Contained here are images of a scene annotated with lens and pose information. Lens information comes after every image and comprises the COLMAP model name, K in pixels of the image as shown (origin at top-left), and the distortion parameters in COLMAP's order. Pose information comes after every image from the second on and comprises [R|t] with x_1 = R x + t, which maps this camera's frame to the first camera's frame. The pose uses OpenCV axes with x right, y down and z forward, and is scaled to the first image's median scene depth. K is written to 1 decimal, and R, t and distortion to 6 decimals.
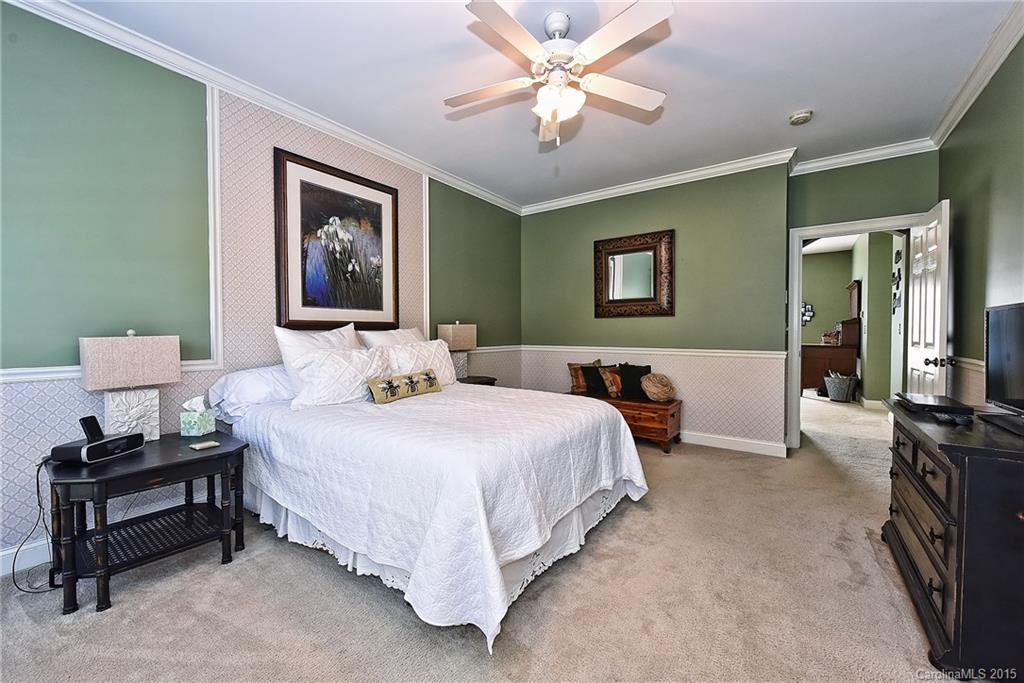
lens RADIAL K [[398.4, 0, 511.0], [0, 398.4, 341.2], [0, 0, 1]] dist [-0.000111, -0.000232]
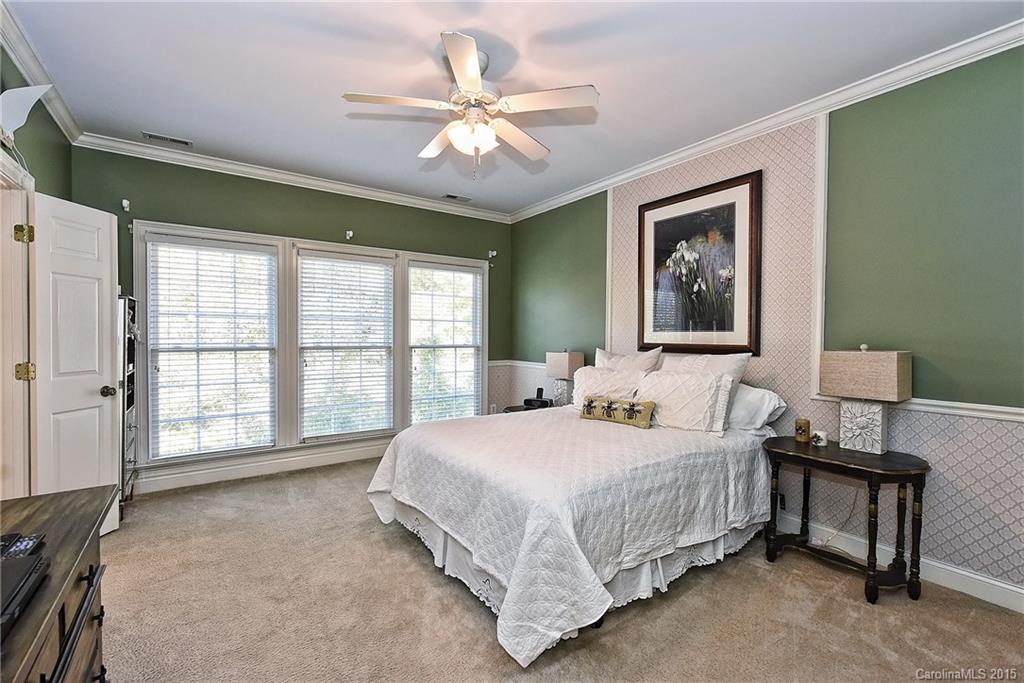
lens RADIAL K [[453.2, 0, 512.8], [0, 453.2, 338.0], [0, 0, 1]] dist [0.000674, 0.000073]
pose [[-0.332149, 0.008148, -0.943192, 0.766746], [-0.028511, 0.999419, 0.018674, -0.073113], [0.942796, 0.033094, -0.331724, 0.955320]]
